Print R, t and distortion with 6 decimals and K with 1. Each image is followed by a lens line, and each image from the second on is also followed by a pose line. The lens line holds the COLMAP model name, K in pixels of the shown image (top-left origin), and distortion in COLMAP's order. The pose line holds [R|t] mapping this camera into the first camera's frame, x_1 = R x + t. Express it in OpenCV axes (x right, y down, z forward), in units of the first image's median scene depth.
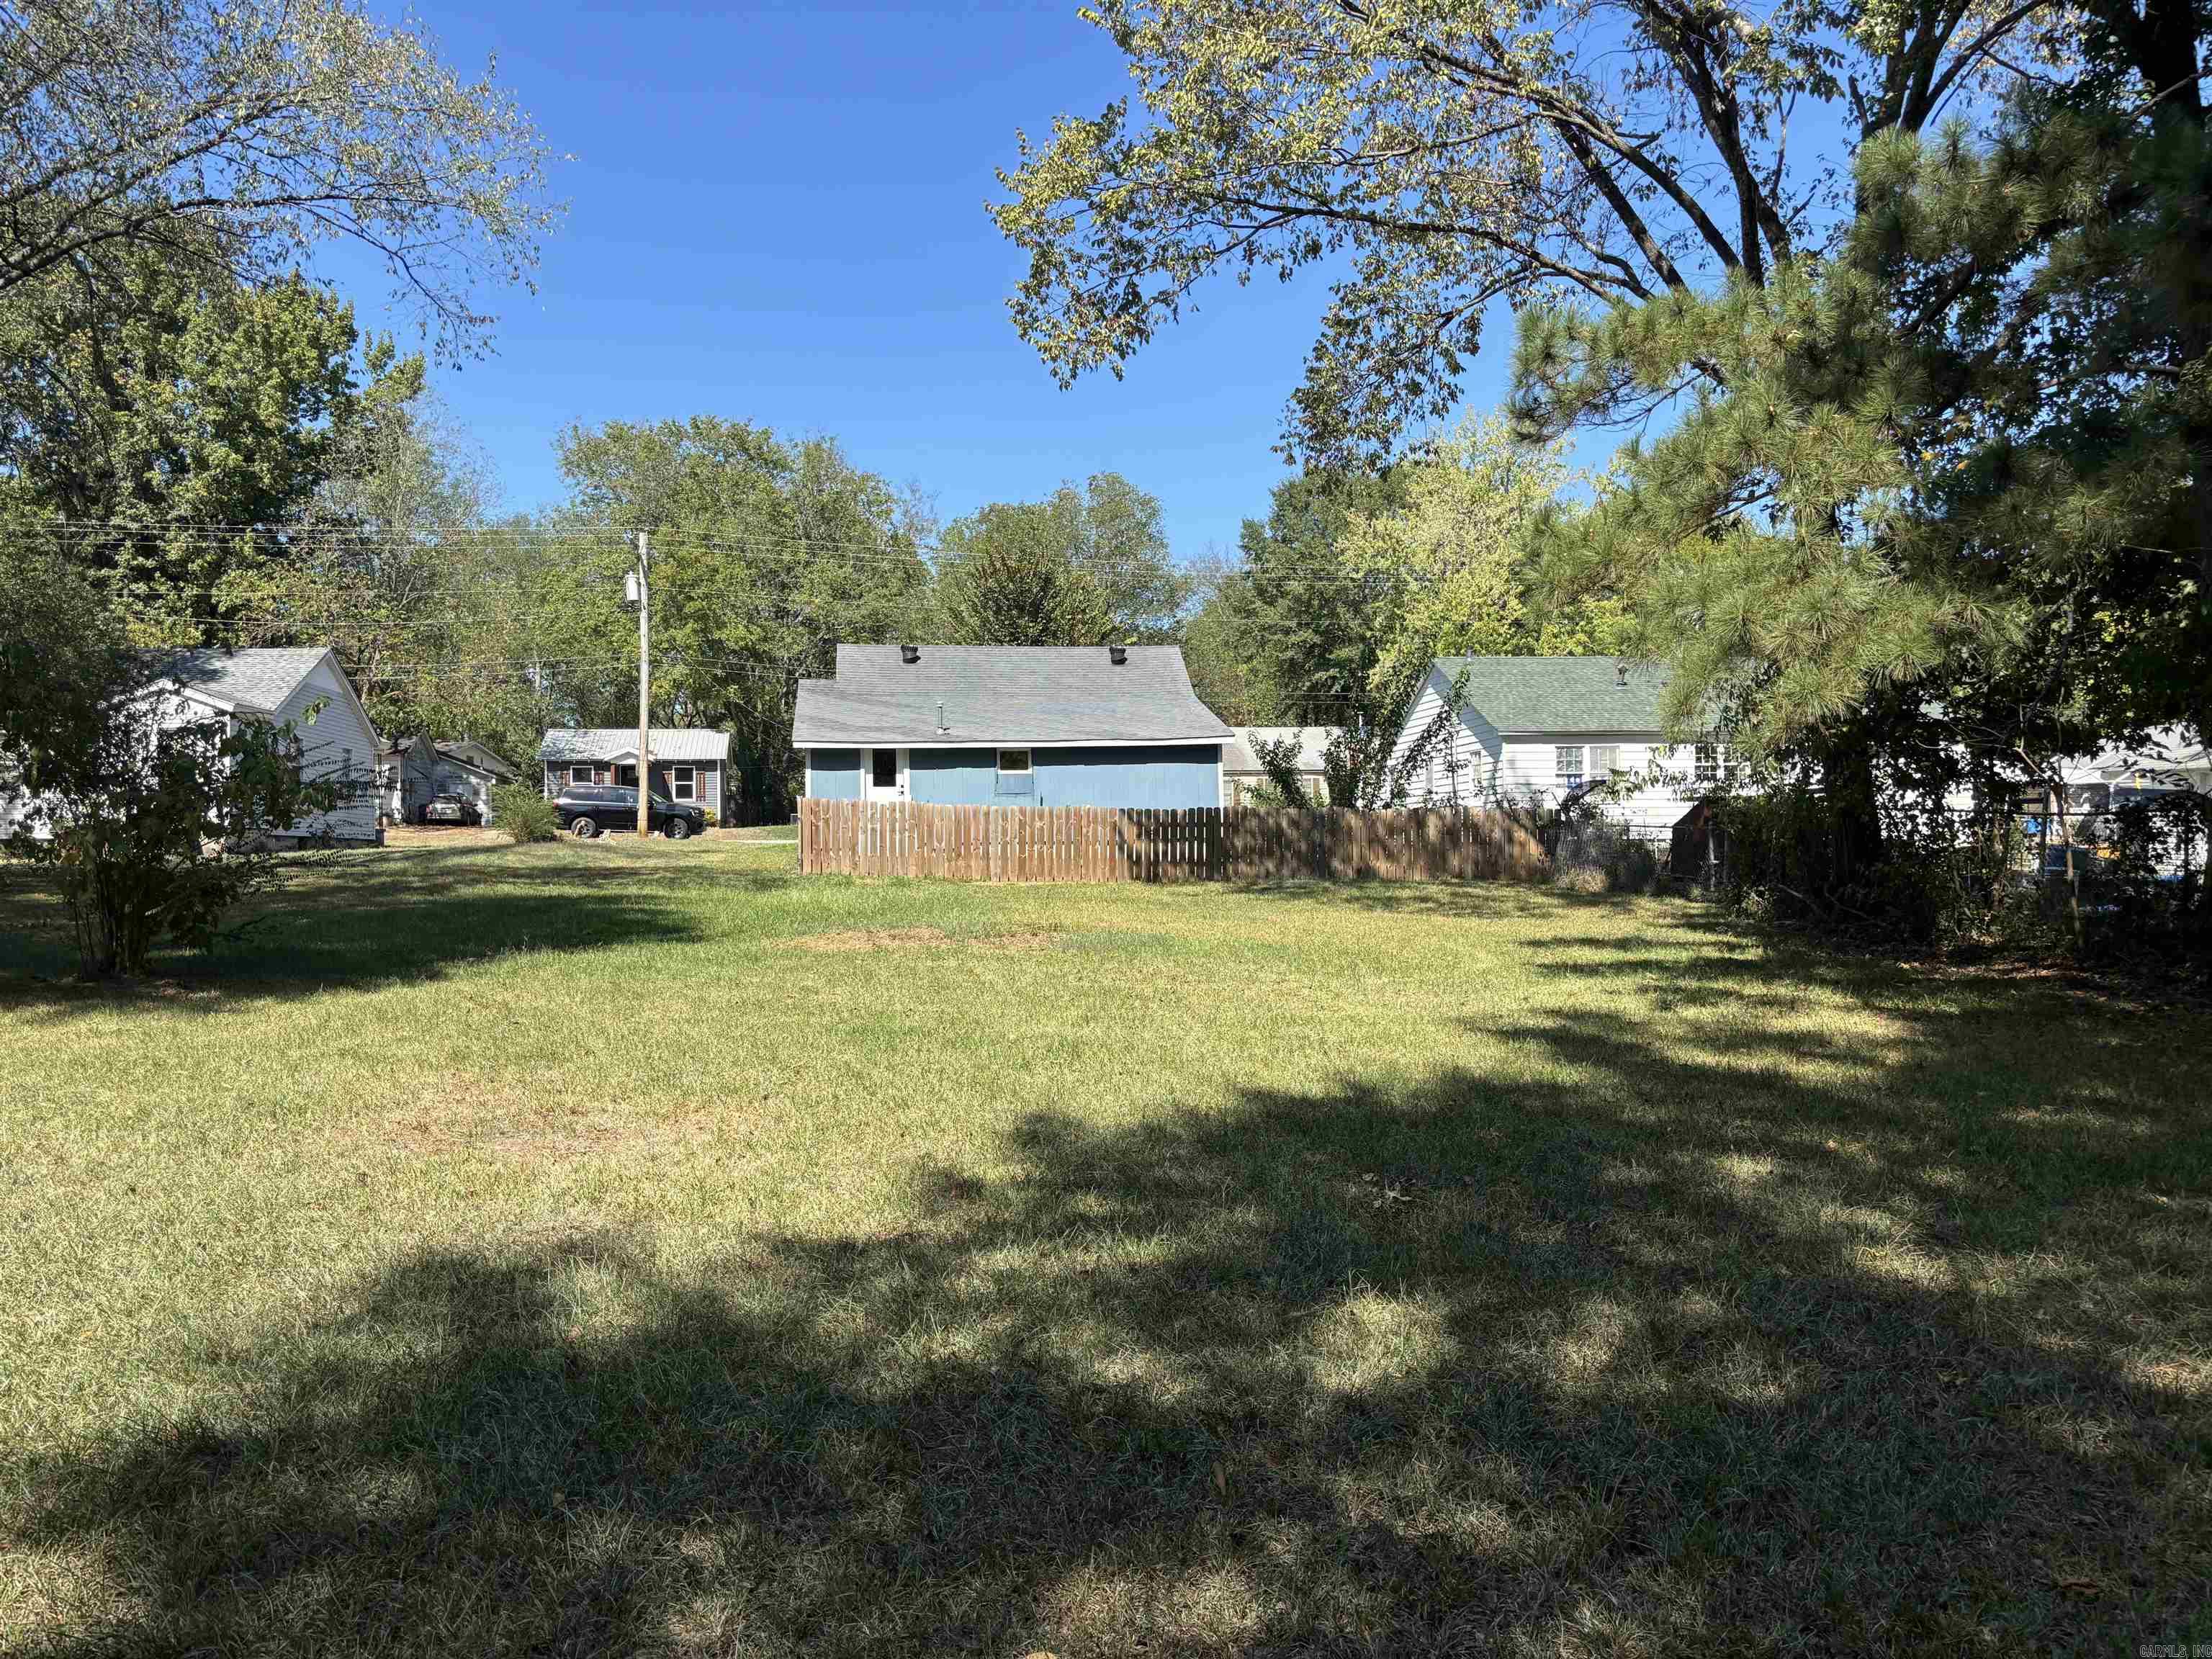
lens RADIAL K [[1801.8, 0, 1106.0], [0, 1801.8, 829.5], [0, 0, 1]] dist [0.001107, 0.002664]
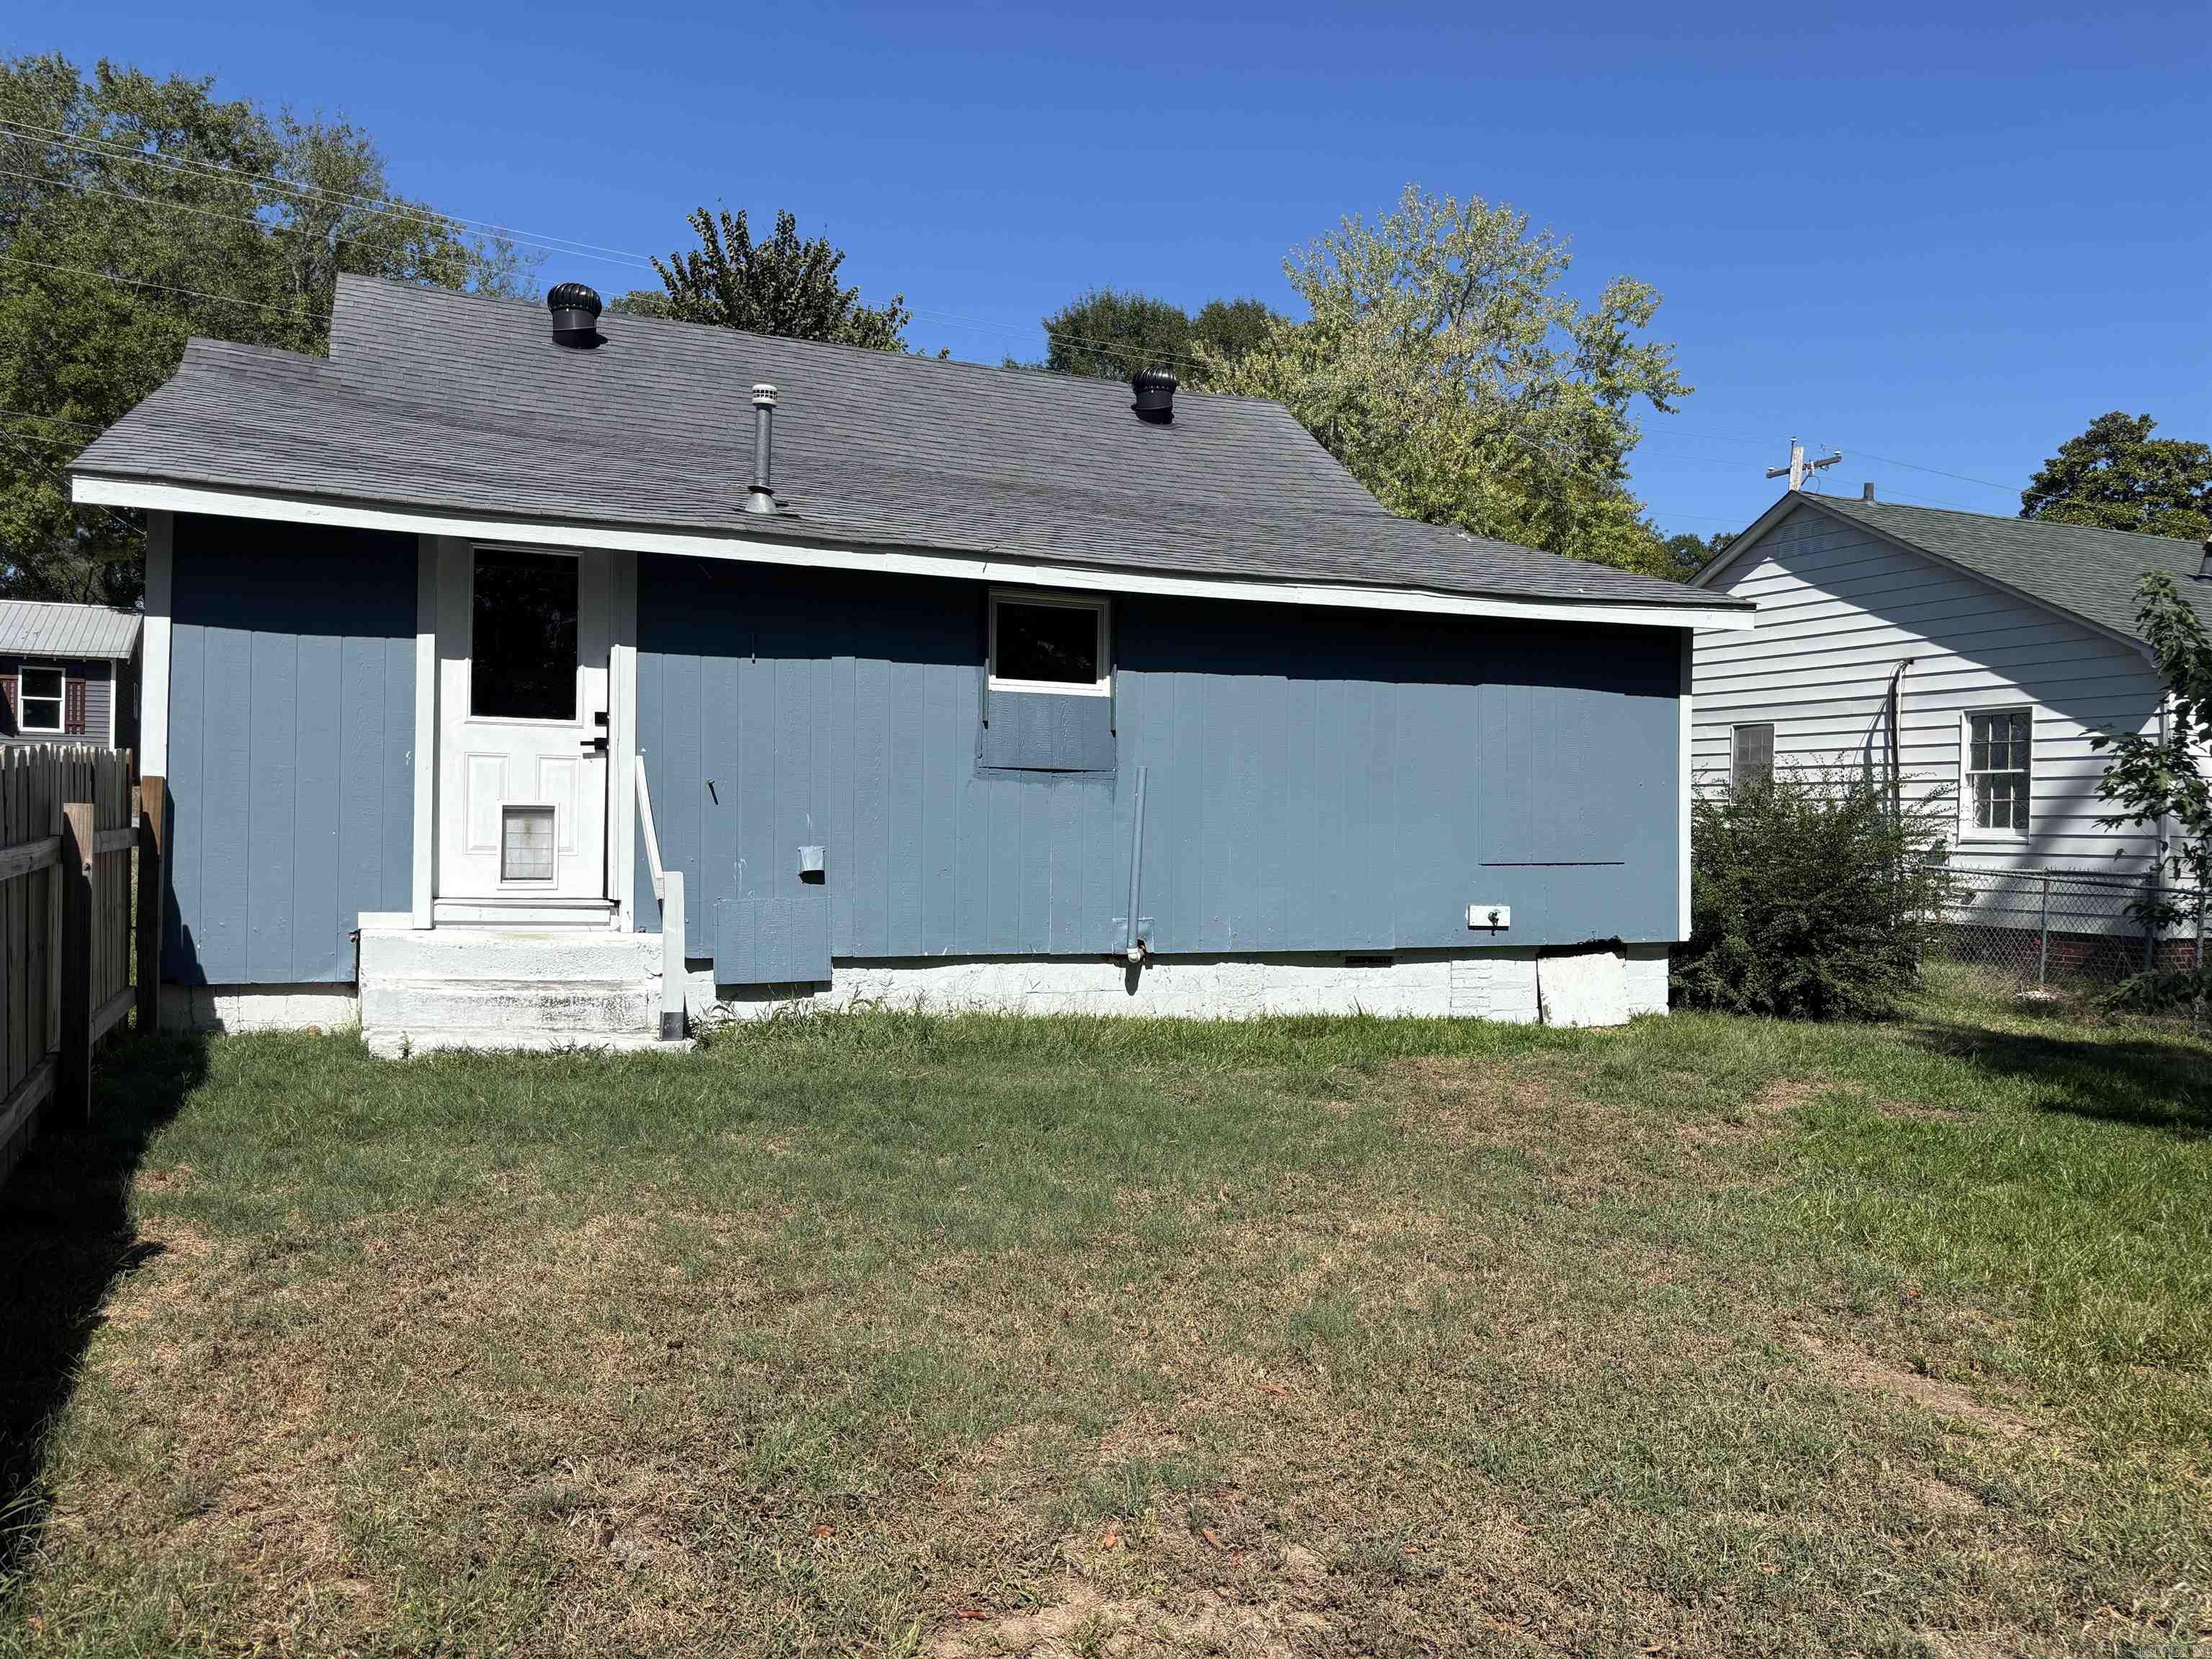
lens RADIAL K [[1801.8, 0, 1106.0], [0, 1801.8, 829.5], [0, 0, 1]] dist [0.001107, 0.002664]
pose [[0.969299, 0.035491, 0.243312, -0.102641], [-0.040816, 0.999024, 0.016879, -0.015981], [-0.242475, -0.026291, 0.969801, 0.731961]]
